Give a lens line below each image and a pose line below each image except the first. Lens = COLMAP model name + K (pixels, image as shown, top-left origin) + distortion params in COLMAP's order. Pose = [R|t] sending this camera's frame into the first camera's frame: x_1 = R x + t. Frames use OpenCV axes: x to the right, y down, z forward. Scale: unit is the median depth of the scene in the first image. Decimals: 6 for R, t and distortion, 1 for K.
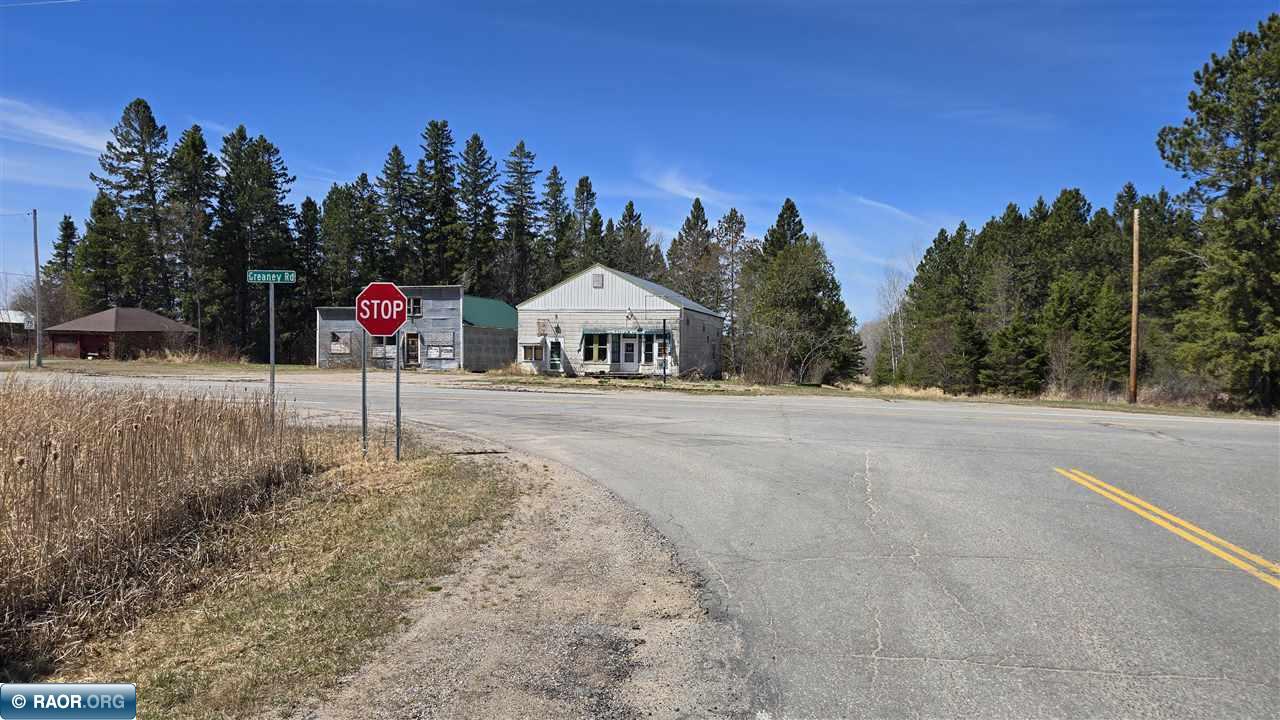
lens RADIAL K [[855.6, 0, 627.2], [0, 855.6, 364.7], [0, 0, 1]] dist [0.046195, -0.001265]
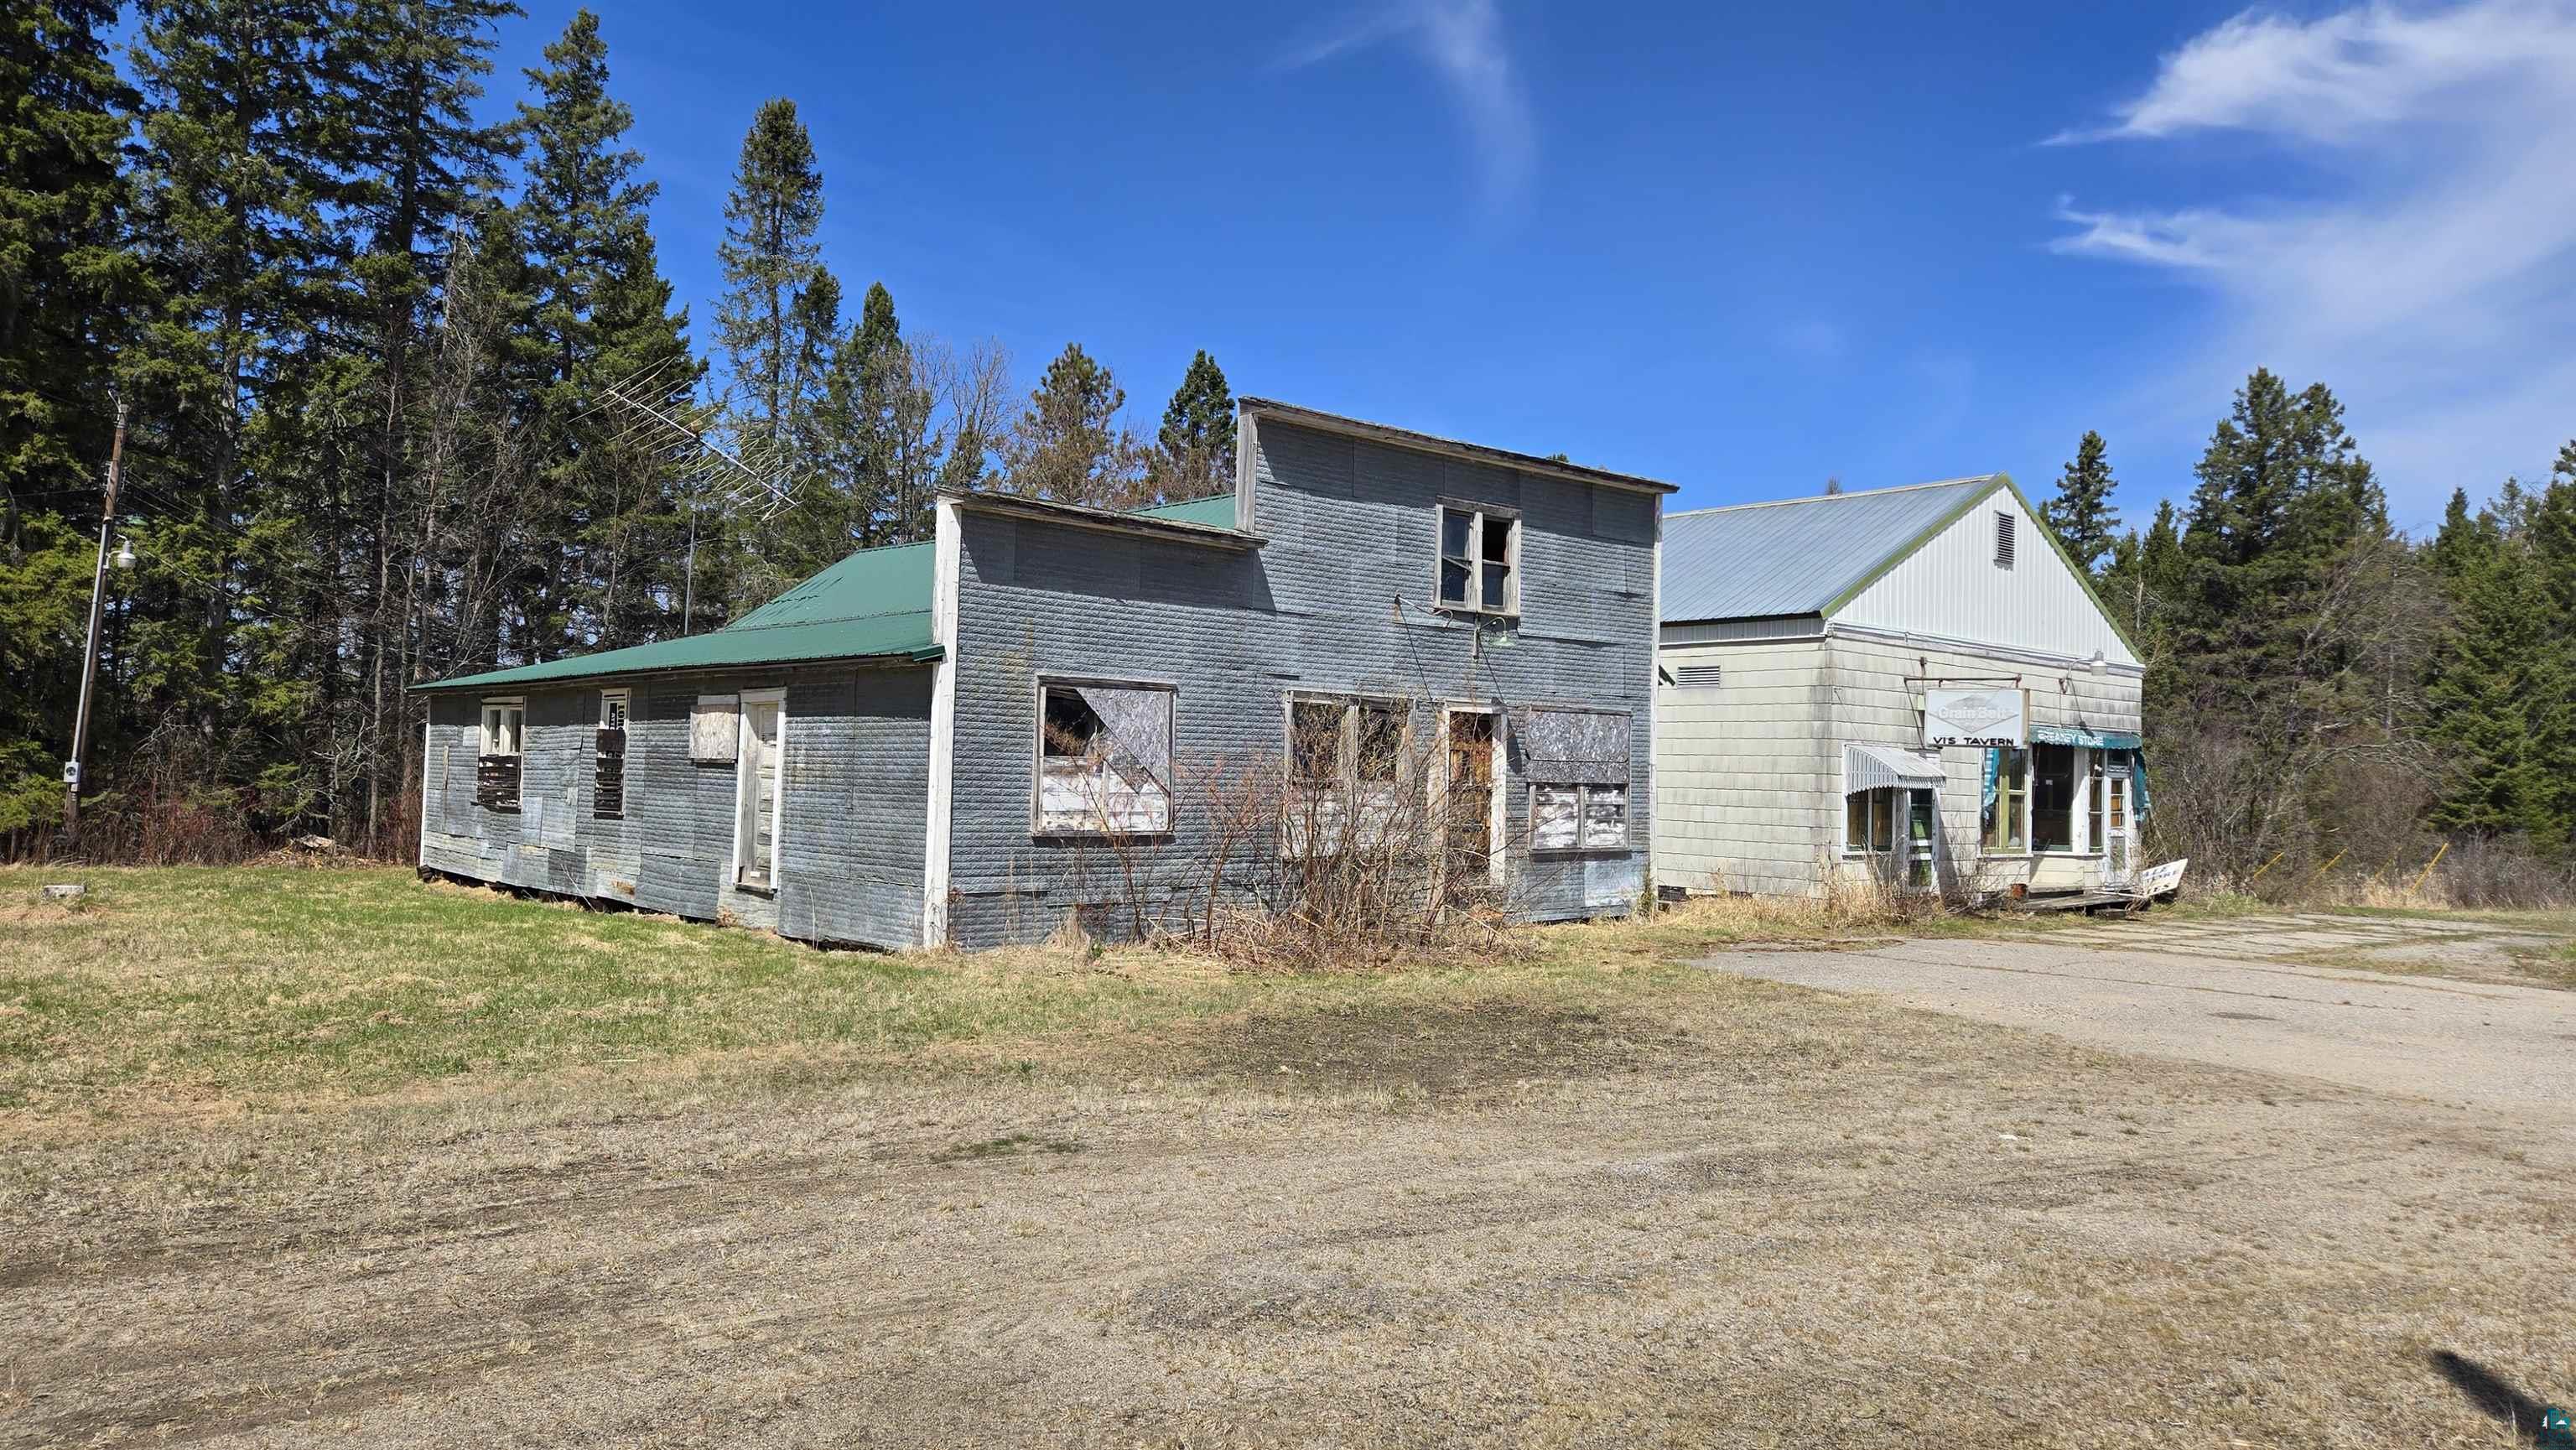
lens RADIAL K [[1721.9, 0, 1262.2], [0, 1721.9, 734.5], [0, 0, 1]] dist [0.046195, -0.001265]
pose [[0.563151, 0.022416, 0.826050, -0.562305], [0.001031, 0.999612, -0.027829, -0.022424], [-0.826354, 0.016524, 0.562909, 0.847080]]
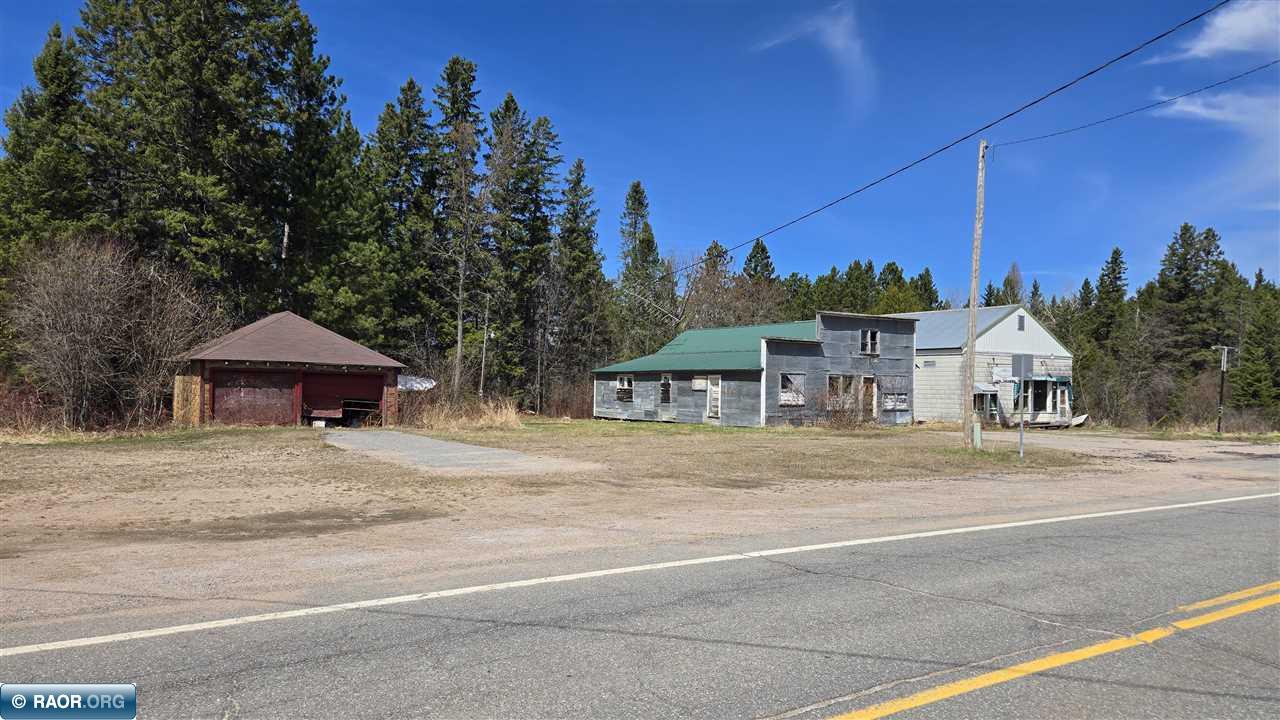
lens RADIAL K [[855.6, 0, 627.2], [0, 855.6, 364.7], [0, 0, 1]] dist [0.046195, -0.001265]
pose [[0.668029, 0.018166, 0.743914, -0.946890], [0.009358, 0.999418, -0.032808, -0.024728], [-0.744077, 0.028878, 0.667470, 0.665252]]
